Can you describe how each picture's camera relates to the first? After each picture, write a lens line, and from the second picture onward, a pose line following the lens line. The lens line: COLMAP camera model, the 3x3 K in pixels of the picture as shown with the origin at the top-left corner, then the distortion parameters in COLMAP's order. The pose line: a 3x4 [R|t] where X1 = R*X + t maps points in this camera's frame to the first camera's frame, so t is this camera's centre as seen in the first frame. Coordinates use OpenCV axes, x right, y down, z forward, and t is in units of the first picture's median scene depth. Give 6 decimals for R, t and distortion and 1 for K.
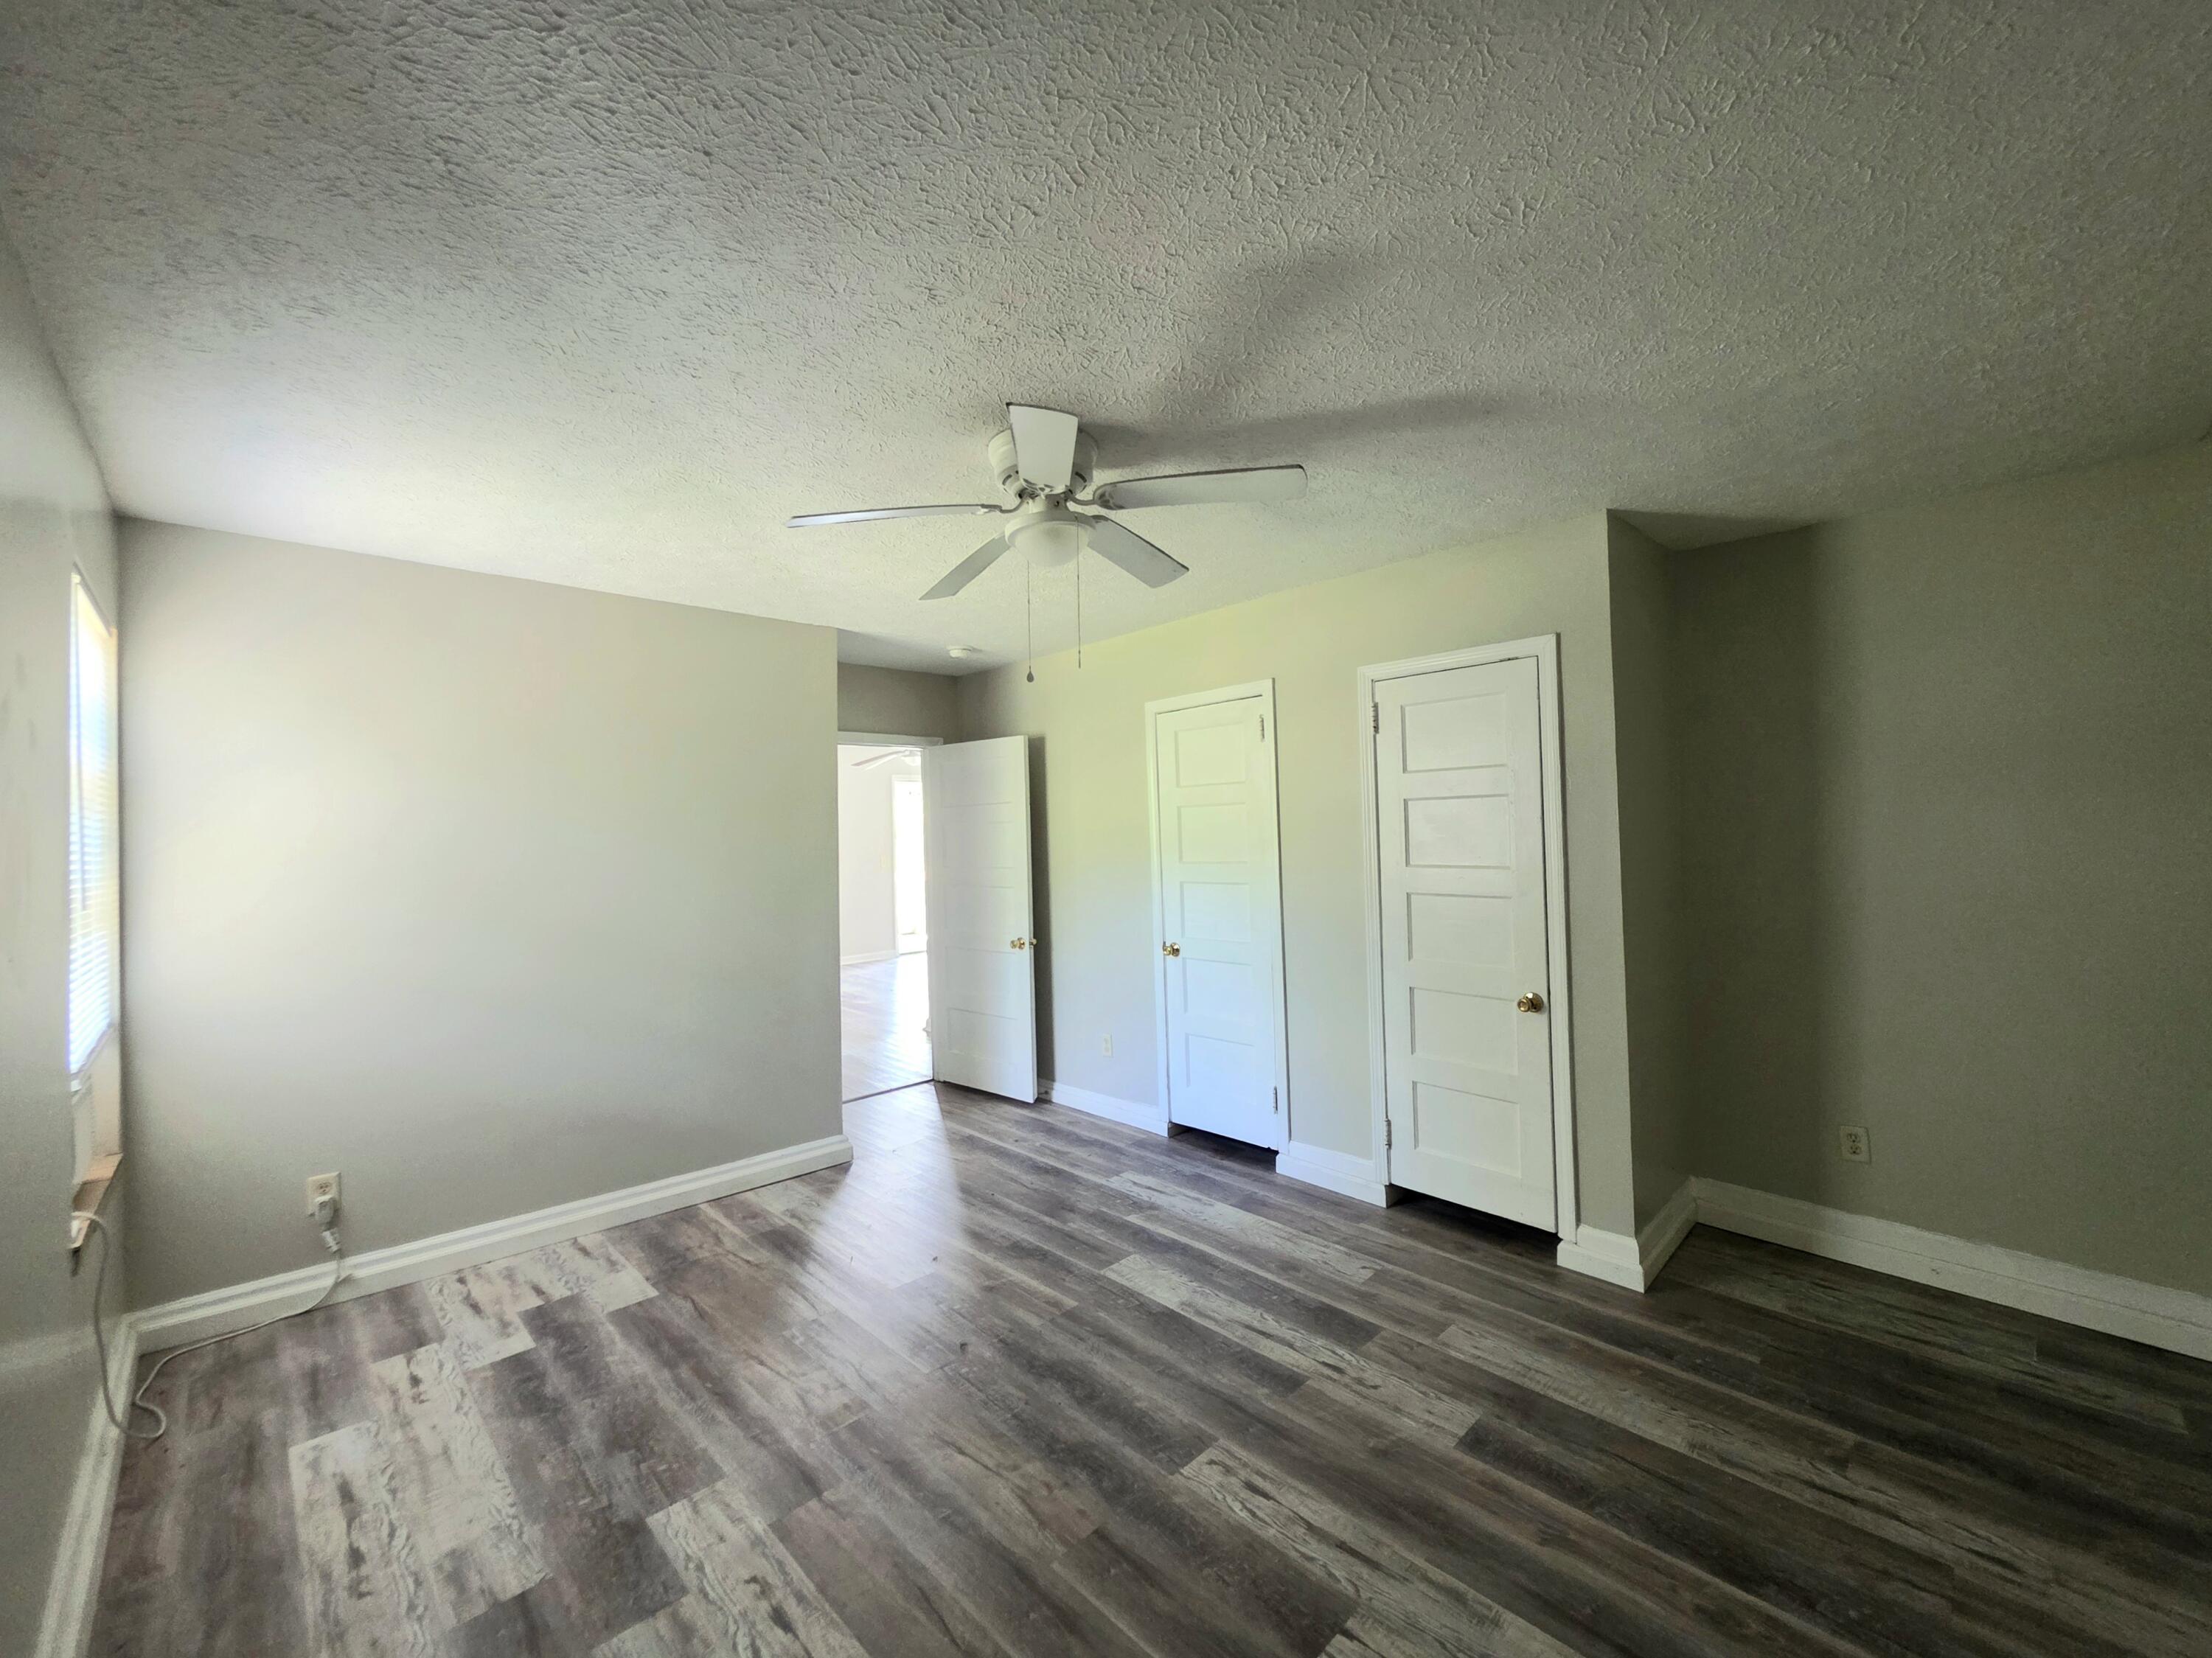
lens RADIAL K [[935.4, 0, 1107.5], [0, 935.4, 826.6], [0, 0, 1]] dist [-0.001979, -0.000187]
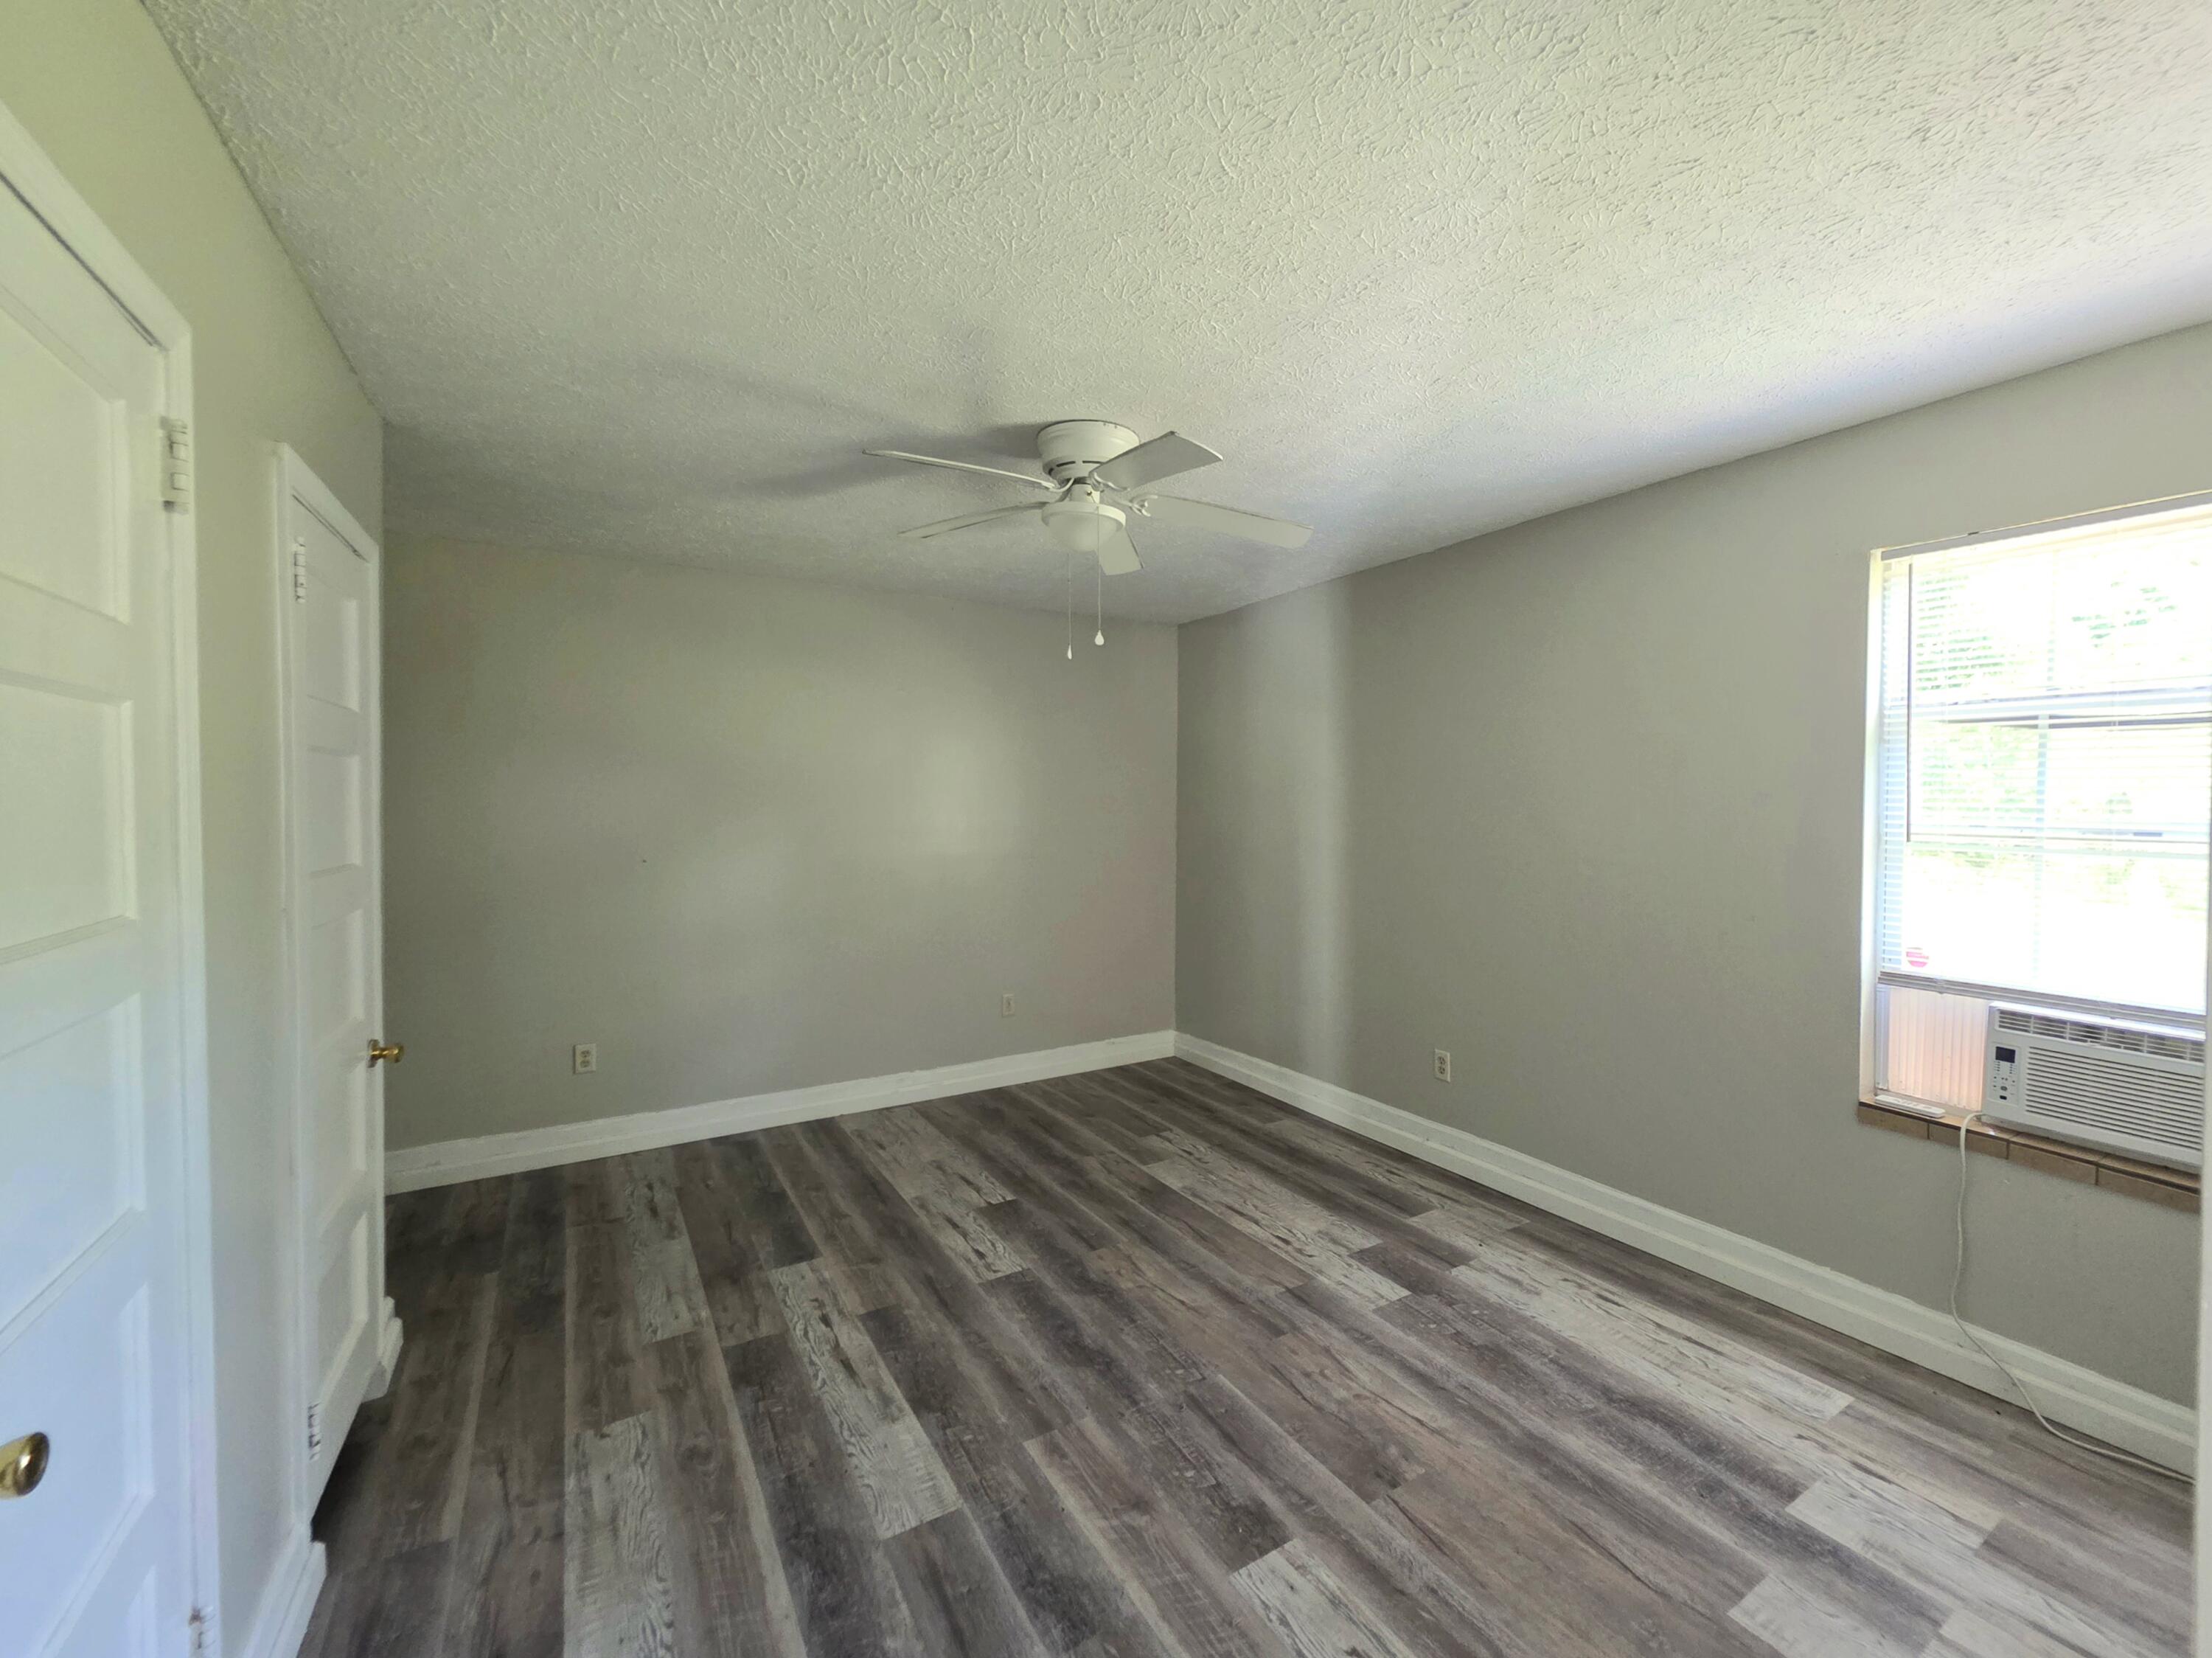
lens RADIAL K [[935.6, 0, 1107.9], [0, 935.6, 821.0], [0, 0, 1]] dist [-0.001979, -0.000187]
pose [[-0.973059, 0.019258, 0.229752, -0.321770], [0.023149, 0.999630, 0.014251, 0.019299], [-0.229393, 0.019186, -0.973145, 1.992961]]
